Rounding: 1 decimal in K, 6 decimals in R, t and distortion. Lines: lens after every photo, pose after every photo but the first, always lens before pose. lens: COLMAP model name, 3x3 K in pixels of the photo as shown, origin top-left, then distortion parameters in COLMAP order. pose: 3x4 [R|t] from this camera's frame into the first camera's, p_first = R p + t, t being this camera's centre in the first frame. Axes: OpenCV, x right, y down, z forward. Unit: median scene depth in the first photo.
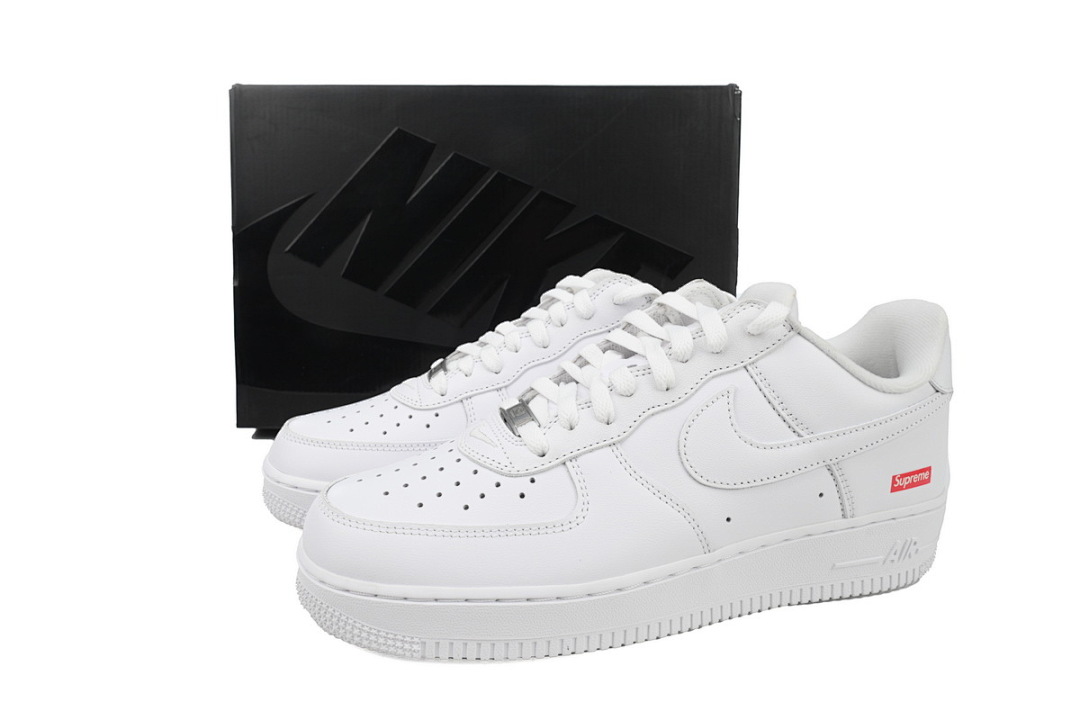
lens RADIAL K [[746.9, 0, 540.0], [0, 746.9, 360.0], [0, 0, 1]] dist [-0.002715, -0.000833]
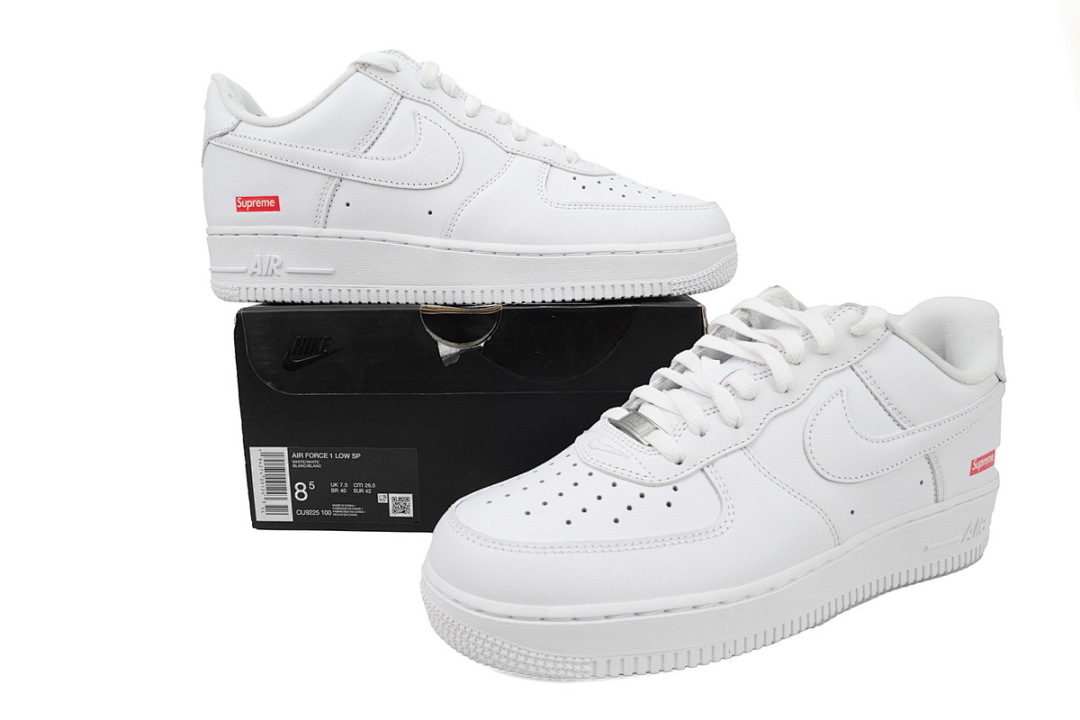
lens RADIAL K [[746.9, 0, 540.0], [0, 746.9, 360.0], [0, 0, 1]] dist [-0.002715, -0.000833]
pose [[0.984107, -0.044061, 0.172025, -0.345159], [0.045862, 0.998927, -0.006505, -0.013135], [-0.171554, 0.014291, 0.985071, 0.037858]]
